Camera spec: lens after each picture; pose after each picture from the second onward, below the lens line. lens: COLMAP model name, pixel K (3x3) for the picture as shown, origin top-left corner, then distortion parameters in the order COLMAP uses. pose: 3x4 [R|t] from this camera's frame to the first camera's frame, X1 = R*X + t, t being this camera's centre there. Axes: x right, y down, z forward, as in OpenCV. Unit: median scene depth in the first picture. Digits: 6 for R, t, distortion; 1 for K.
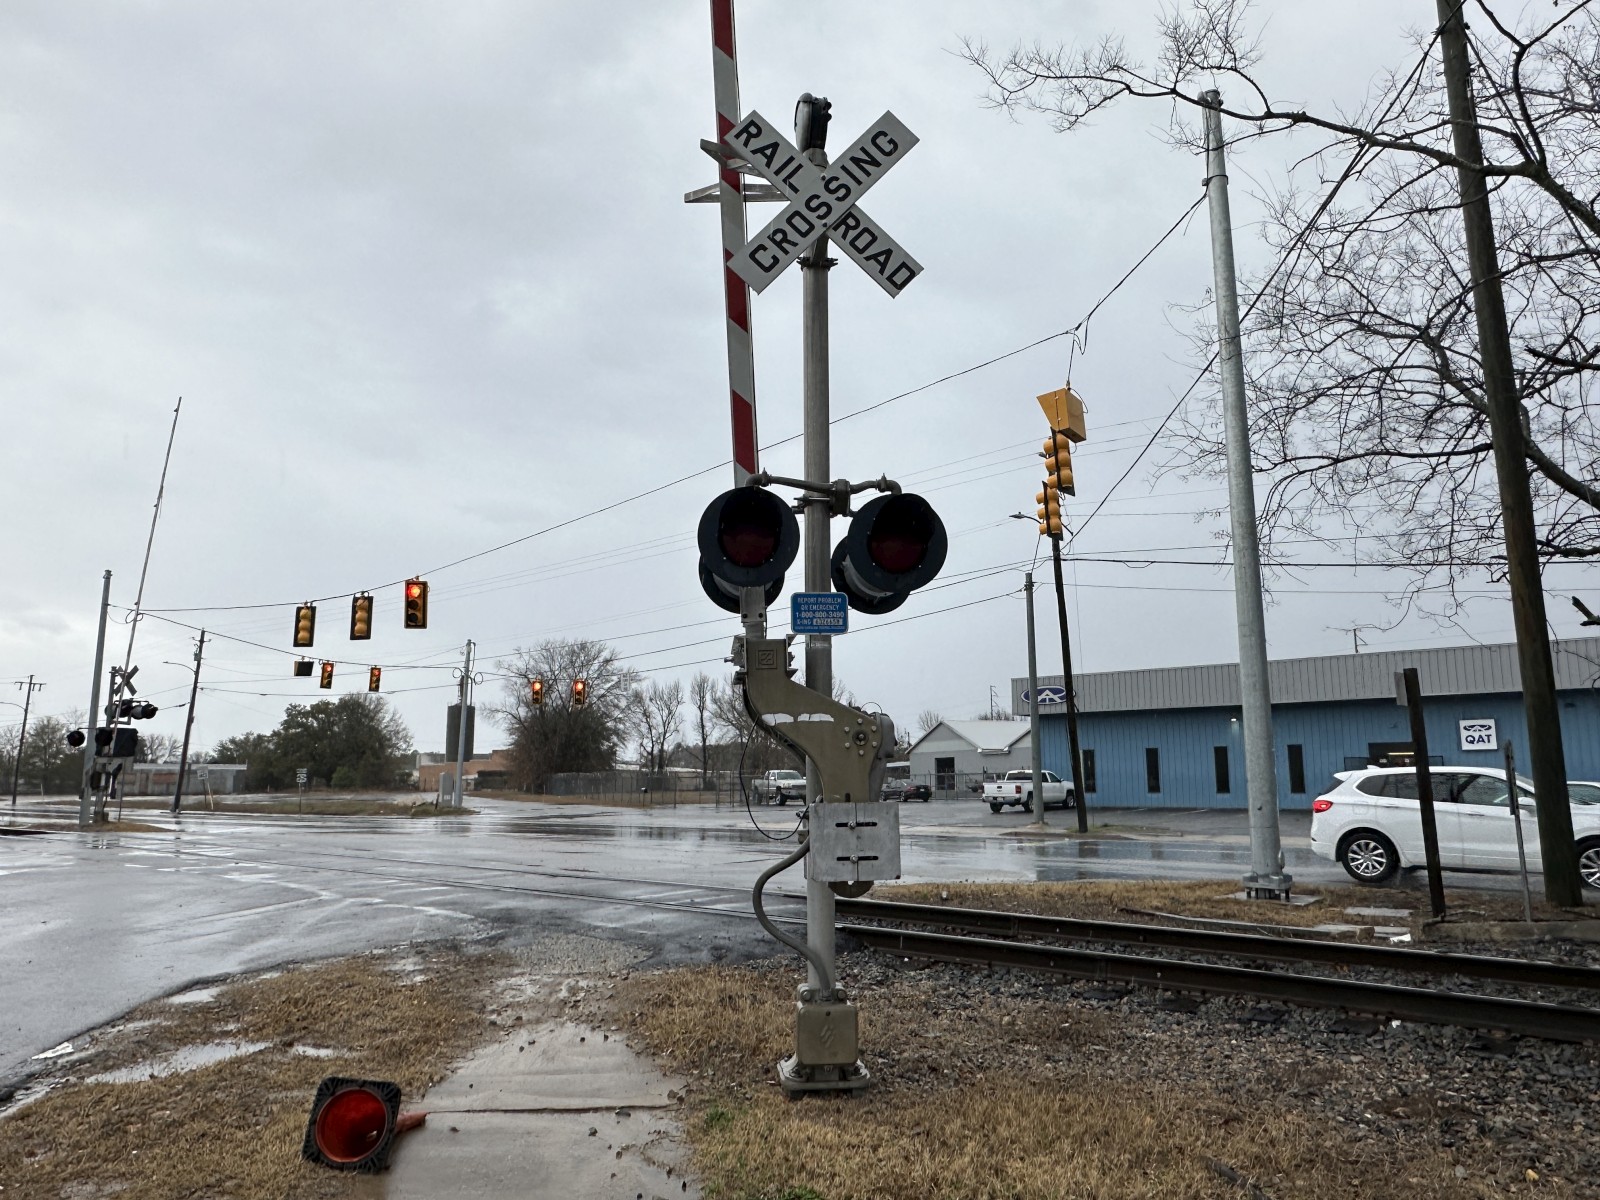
lens RADIAL K [[1055.7, 0, 794.8], [0, 1055.7, 611.0], [0, 0, 1]] dist [-0.005999, 0.000768]
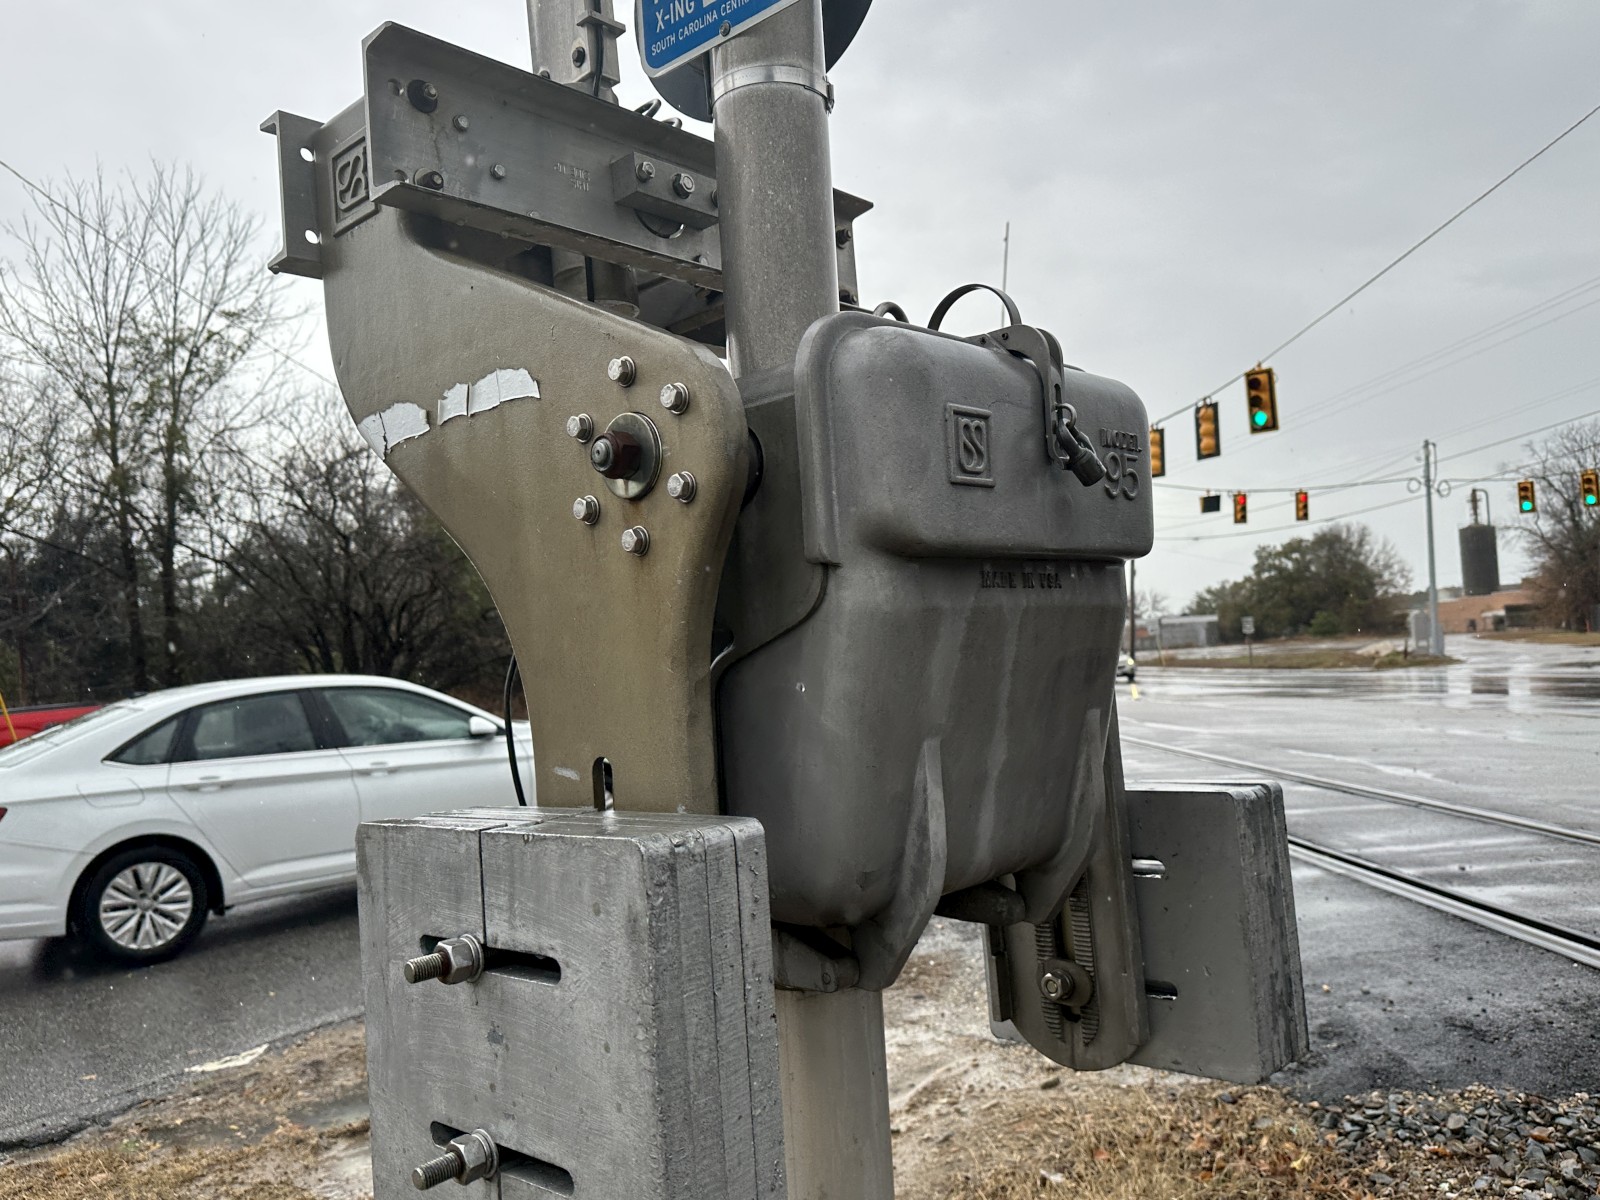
lens RADIAL K [[1202.3, 0, 800.0], [0, 1202.3, 600.0], [0, 0, 1]] dist [-0.002829, -0.001874]
pose [[0.674878, -0.066032, -0.734969, 0.143216], [0.166012, 0.984043, 0.064029, 0.084459], [0.719013, -0.165225, 0.675071, 0.546027]]
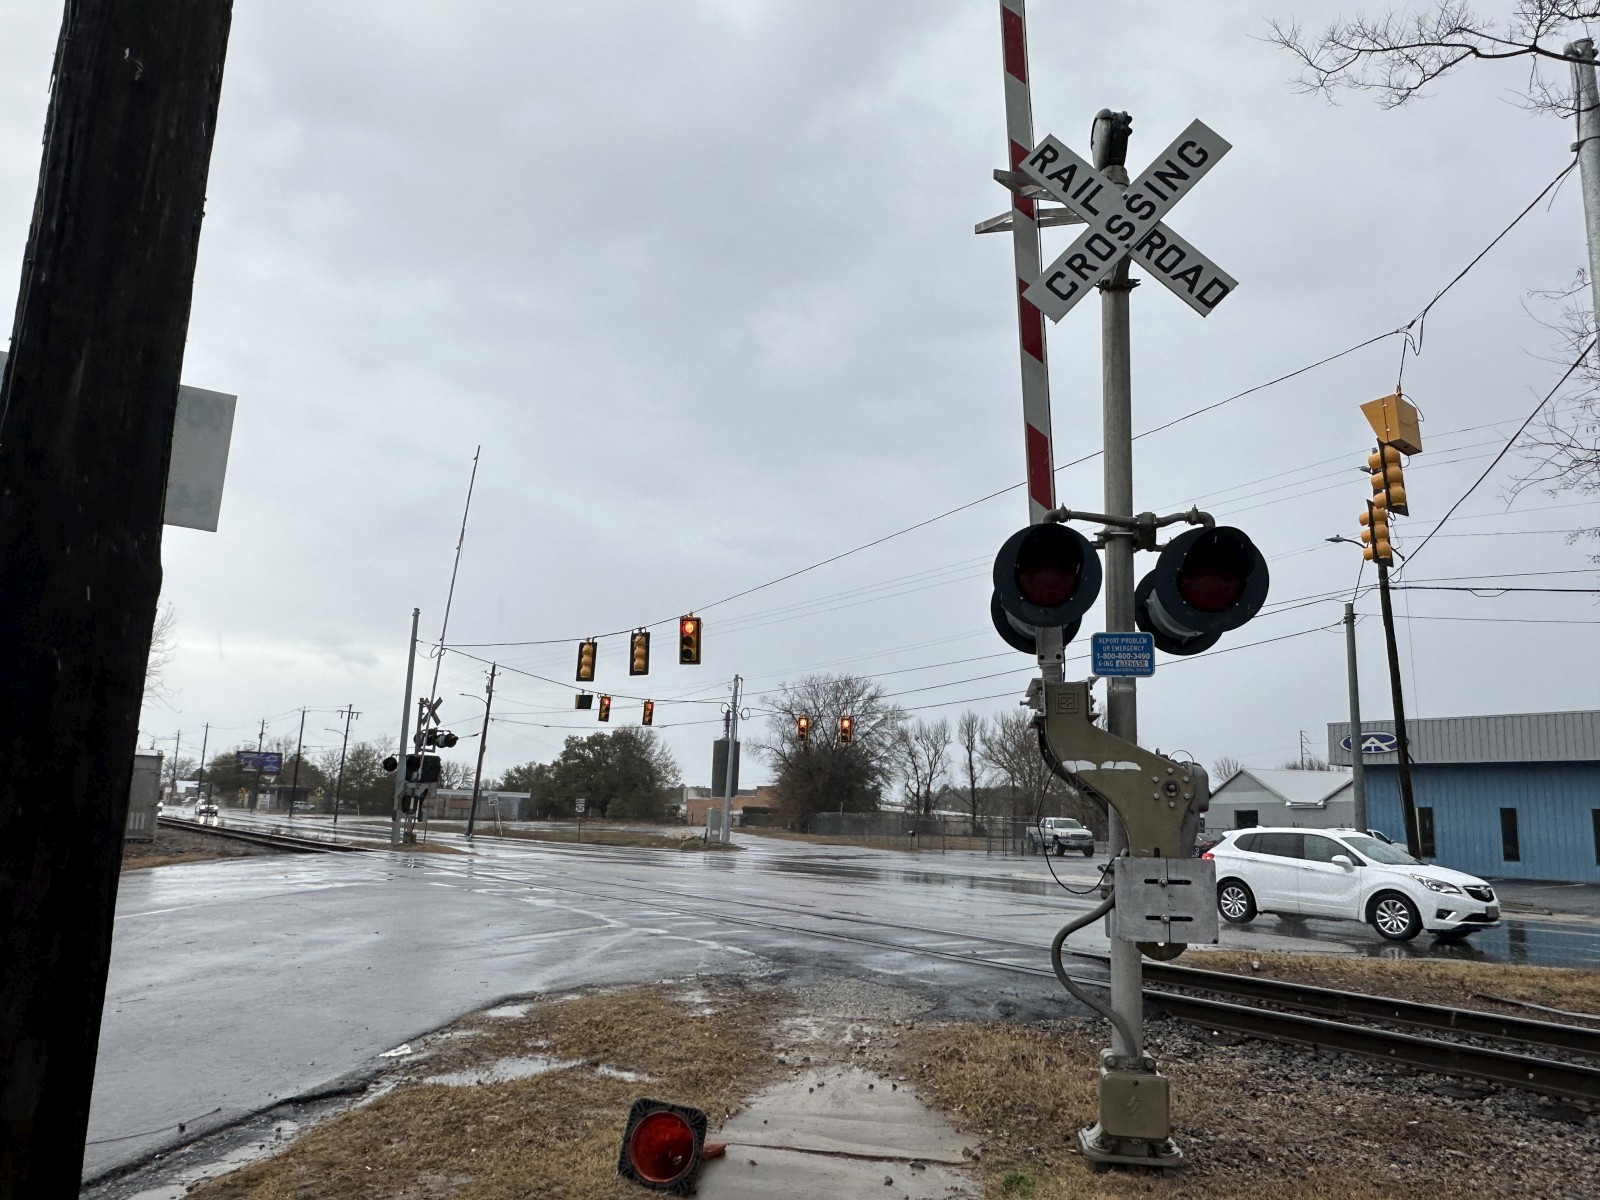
lens RADIAL K [[1106.7, 0, 792.9], [0, 1106.7, 623.2], [0, 0, 1]] dist [-0.008459, 0.004284]
pose [[0.969854, -0.004884, -0.243637, -0.014366], [-0.000033, 0.999796, -0.020174, -0.003902], [0.243685, 0.019574, 0.969657, -0.019876]]
